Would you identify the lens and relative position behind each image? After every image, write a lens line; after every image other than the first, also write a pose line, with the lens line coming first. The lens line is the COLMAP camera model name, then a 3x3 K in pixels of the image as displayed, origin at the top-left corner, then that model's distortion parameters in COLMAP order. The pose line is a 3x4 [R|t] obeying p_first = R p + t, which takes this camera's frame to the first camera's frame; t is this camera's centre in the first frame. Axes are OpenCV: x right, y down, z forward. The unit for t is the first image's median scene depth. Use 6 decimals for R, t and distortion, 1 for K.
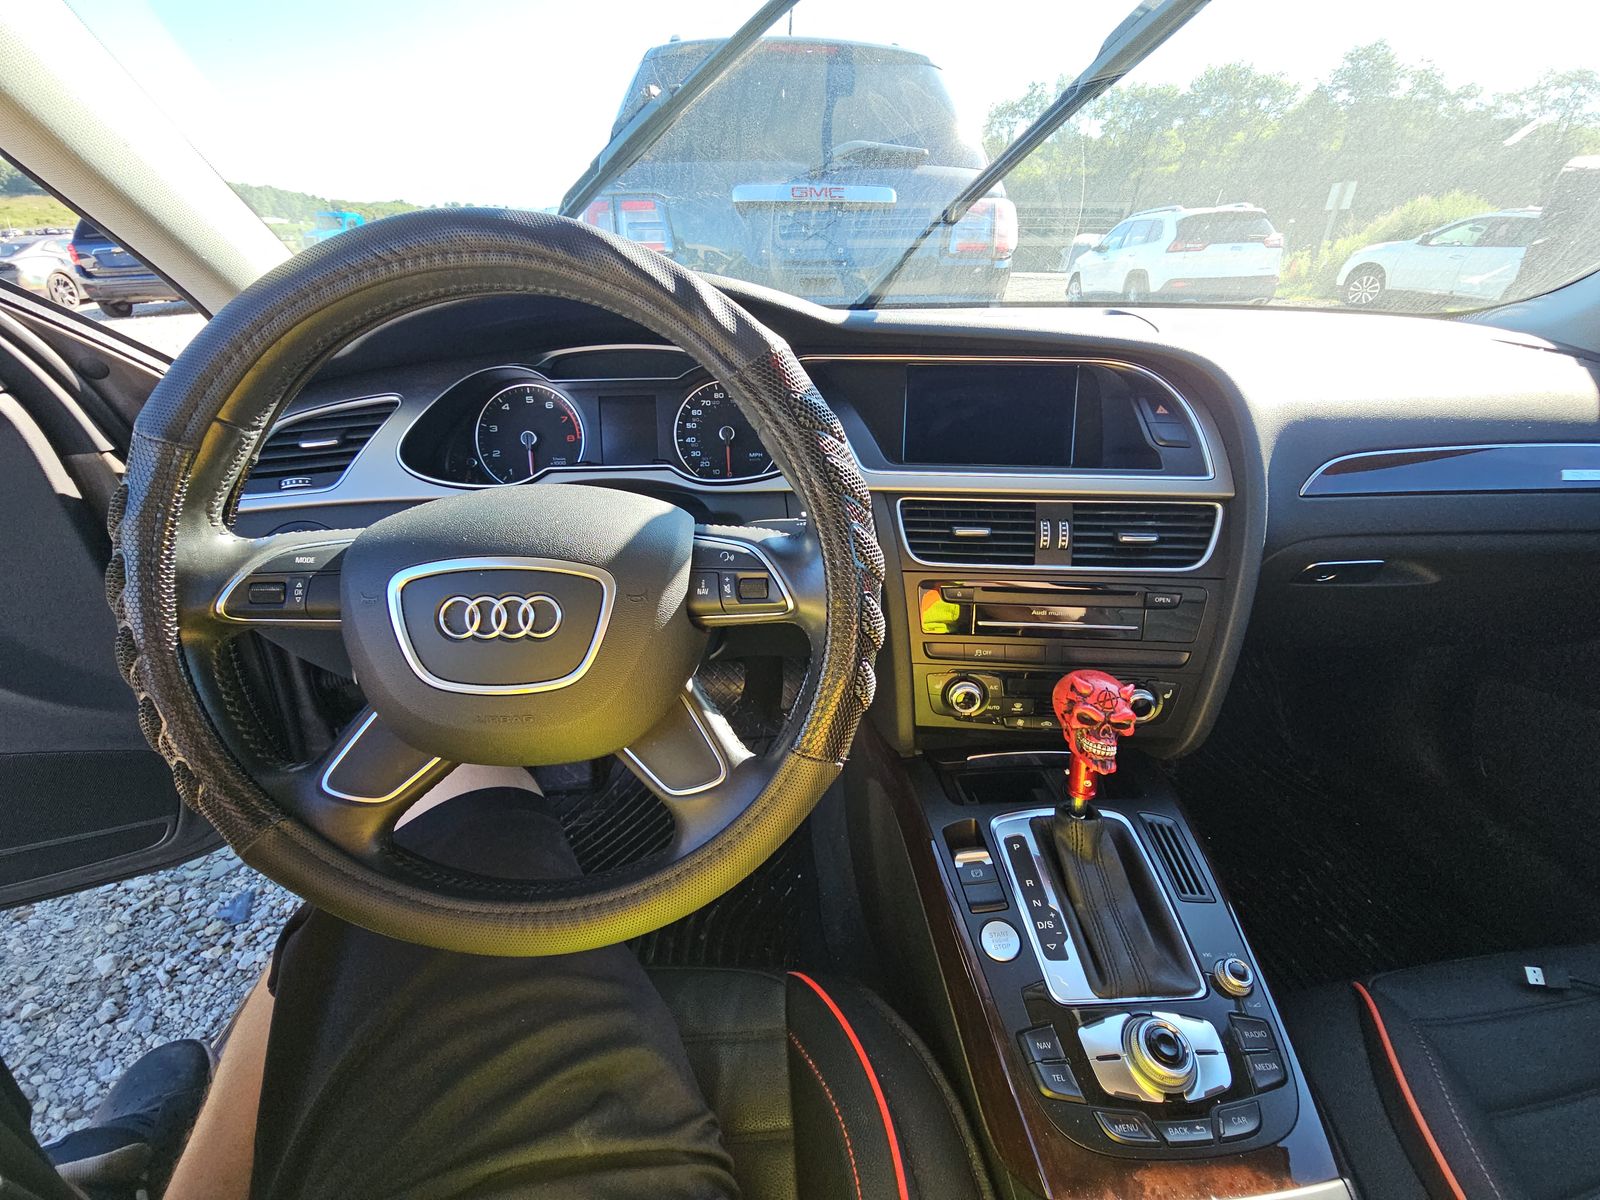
lens RADIAL K [[645.8, 0, 805.8], [0, 645.8, 597.7], [0, 0, 1]] dist [0.003850, -0.006103]
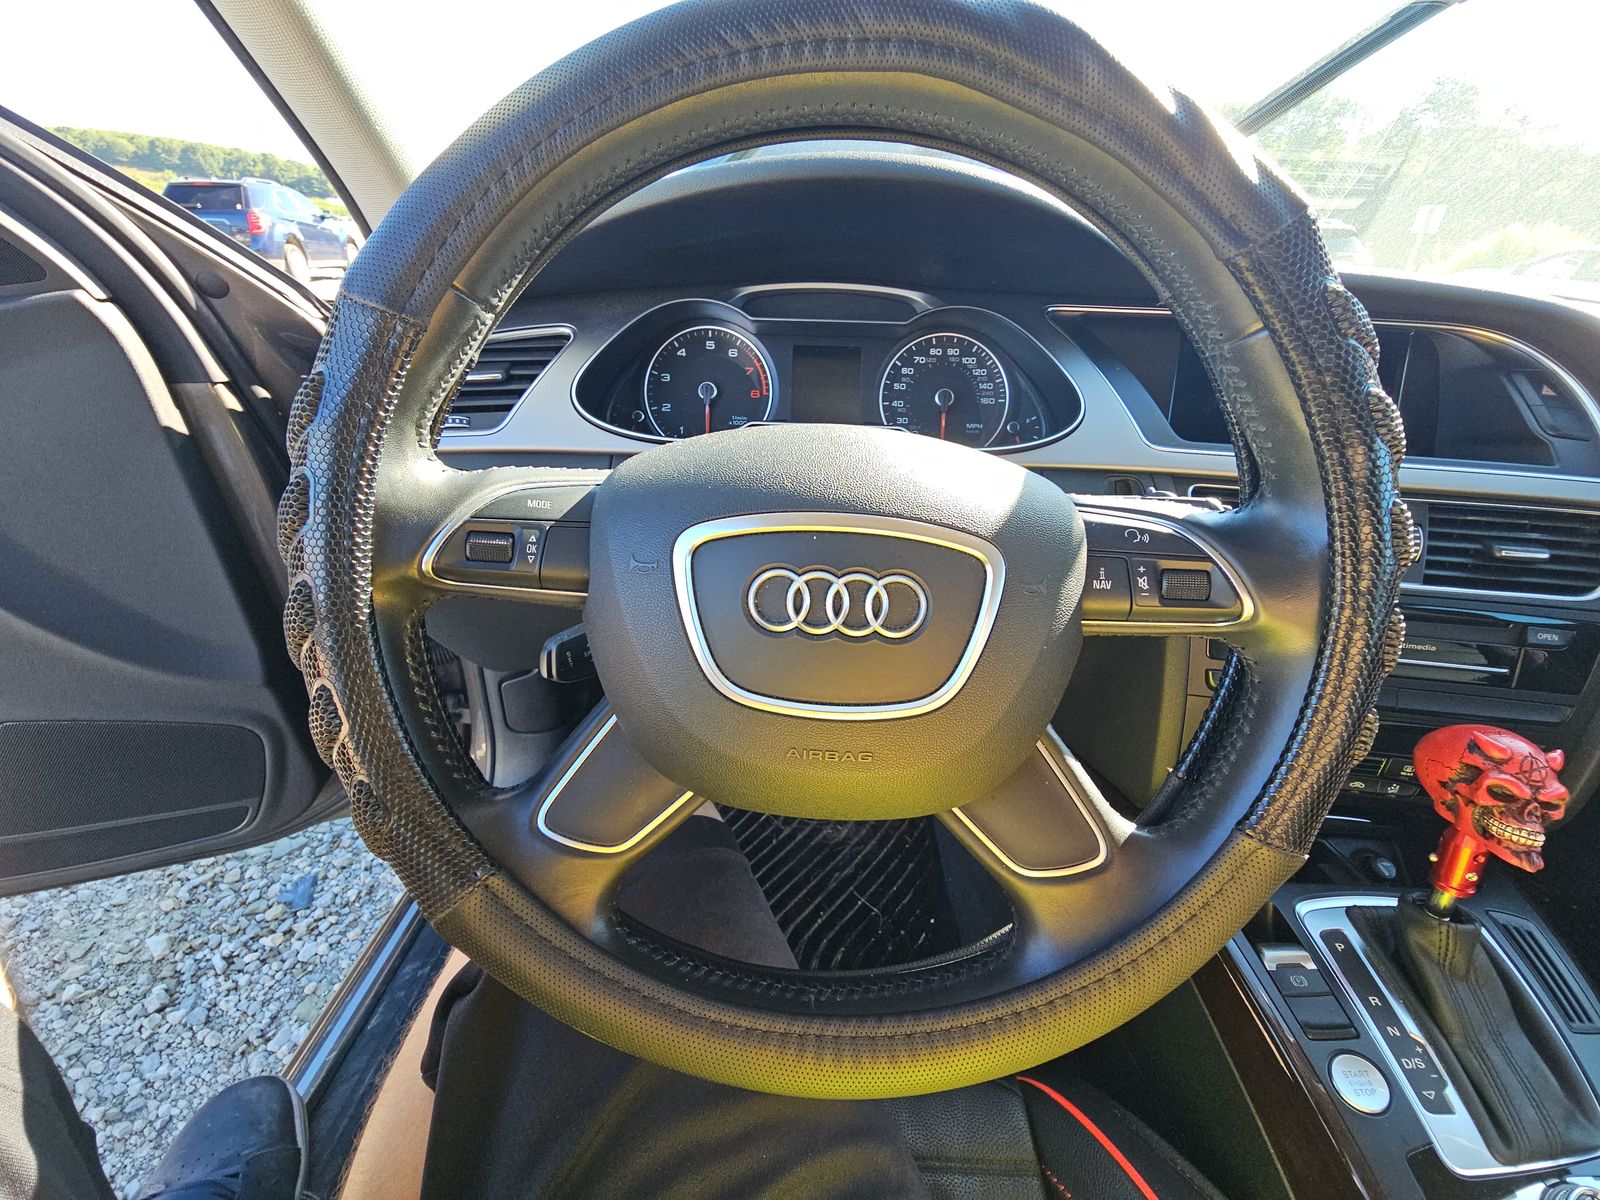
lens RADIAL K [[645.8, 0, 801.0], [0, 645.8, 596.5], [0, 0, 1]] dist [0.003850, -0.006103]
pose [[0.996858, 0.065051, -0.045192, -0.327907], [-0.065373, 0.997845, -0.005683, 0.020152], [0.044725, 0.008619, 0.998962, 0.223901]]
